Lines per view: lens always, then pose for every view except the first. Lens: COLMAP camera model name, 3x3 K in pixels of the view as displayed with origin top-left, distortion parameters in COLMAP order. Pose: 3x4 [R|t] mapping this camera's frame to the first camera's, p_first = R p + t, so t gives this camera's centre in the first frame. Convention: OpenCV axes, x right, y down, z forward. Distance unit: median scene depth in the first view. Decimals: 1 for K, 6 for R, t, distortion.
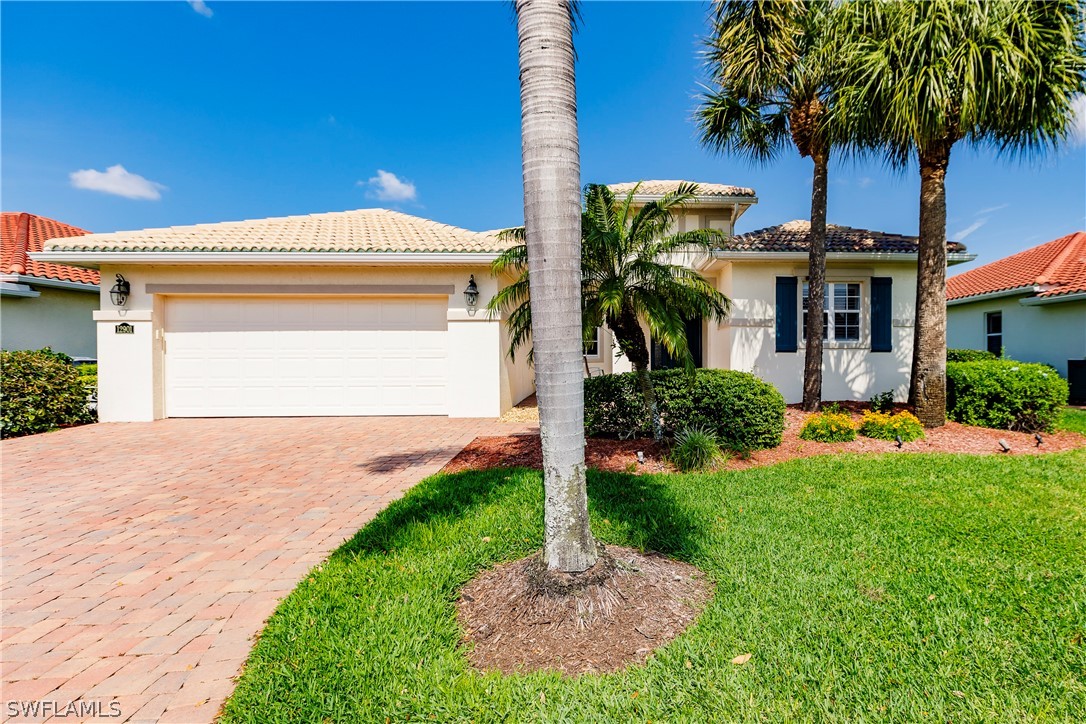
lens RADIAL K [[630.5, 0, 529.9], [0, 630.5, 360.0], [0, 0, 1]] dist [0.006691, 0.001413]
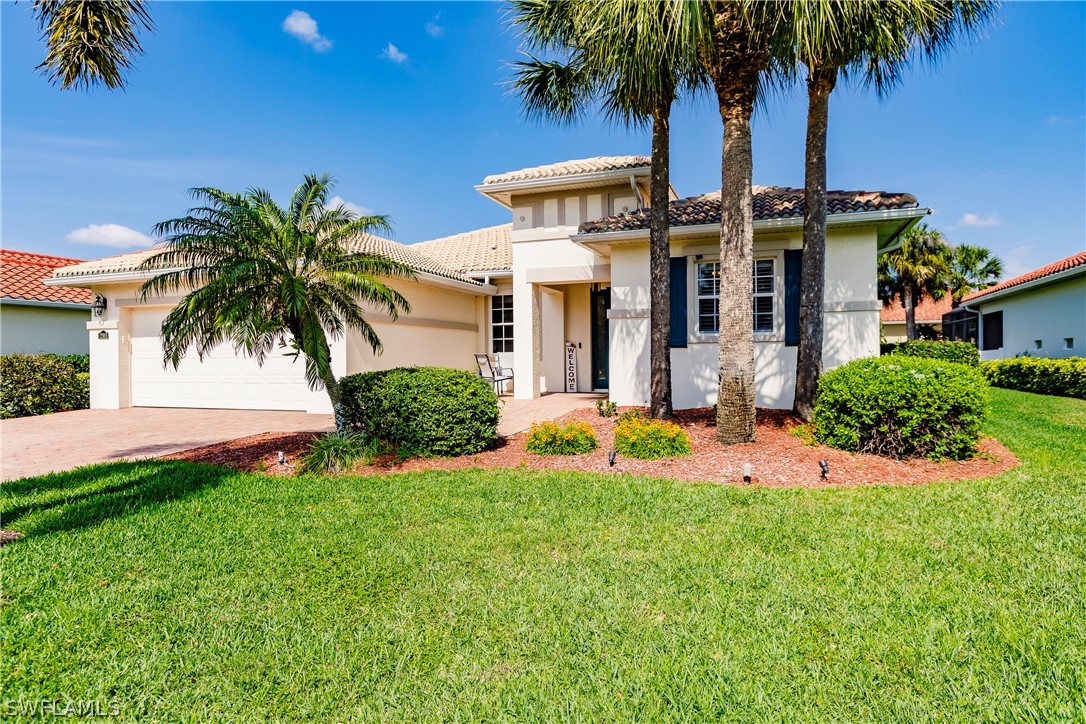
lens RADIAL K [[630.5, 0, 529.9], [0, 630.5, 360.0], [0, 0, 1]] dist [0.006691, 0.001413]
pose [[0.914912, -0.003764, -0.403636, 0.573613], [0.004647, 0.999988, 0.001208, 0.002181], [0.403627, -0.002981, 0.914919, 0.159849]]
